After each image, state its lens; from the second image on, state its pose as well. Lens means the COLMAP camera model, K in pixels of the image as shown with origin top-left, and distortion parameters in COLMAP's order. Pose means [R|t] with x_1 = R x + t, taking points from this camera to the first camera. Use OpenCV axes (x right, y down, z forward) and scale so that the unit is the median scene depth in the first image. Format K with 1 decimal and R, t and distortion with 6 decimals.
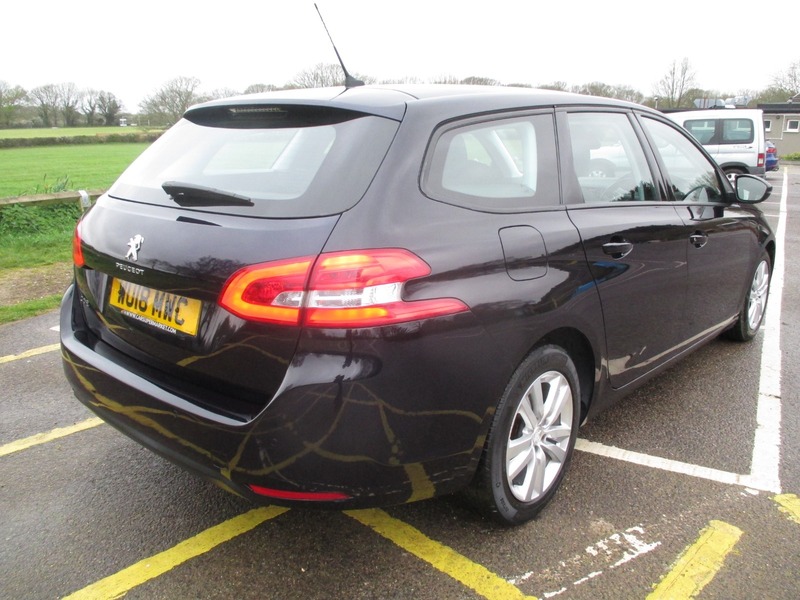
lens RADIAL K [[673.6, 0, 397.0], [0, 673.6, 303.0], [0, 0, 1]] dist [-0.033316, 0.003149]
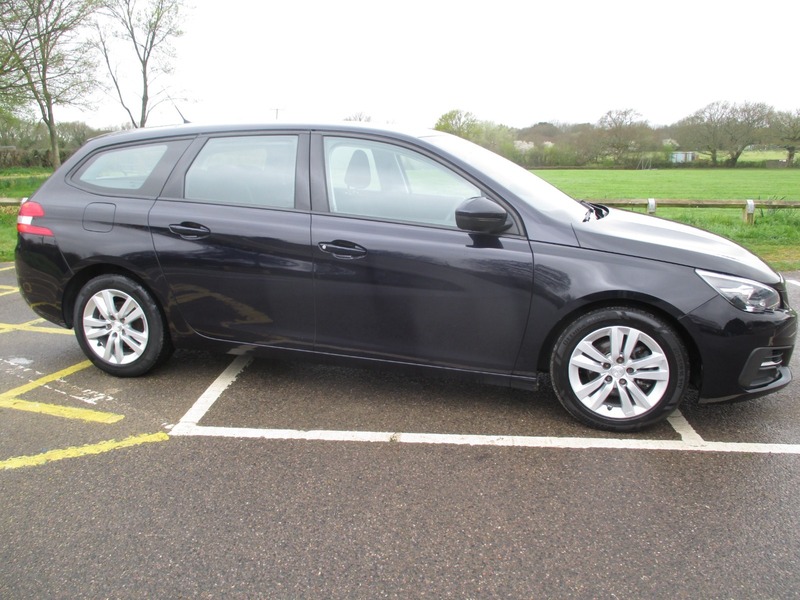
lens RADIAL K [[673.6, 0, 401.2], [0, 673.6, 304.6], [0, 0, 1]] dist [-0.033316, 0.003149]
pose [[0.433028, 0.201339, -0.878607, 2.020052], [-0.223488, 0.968281, 0.111741, -0.211859], [0.873235, 0.147971, 0.464289, 0.834413]]
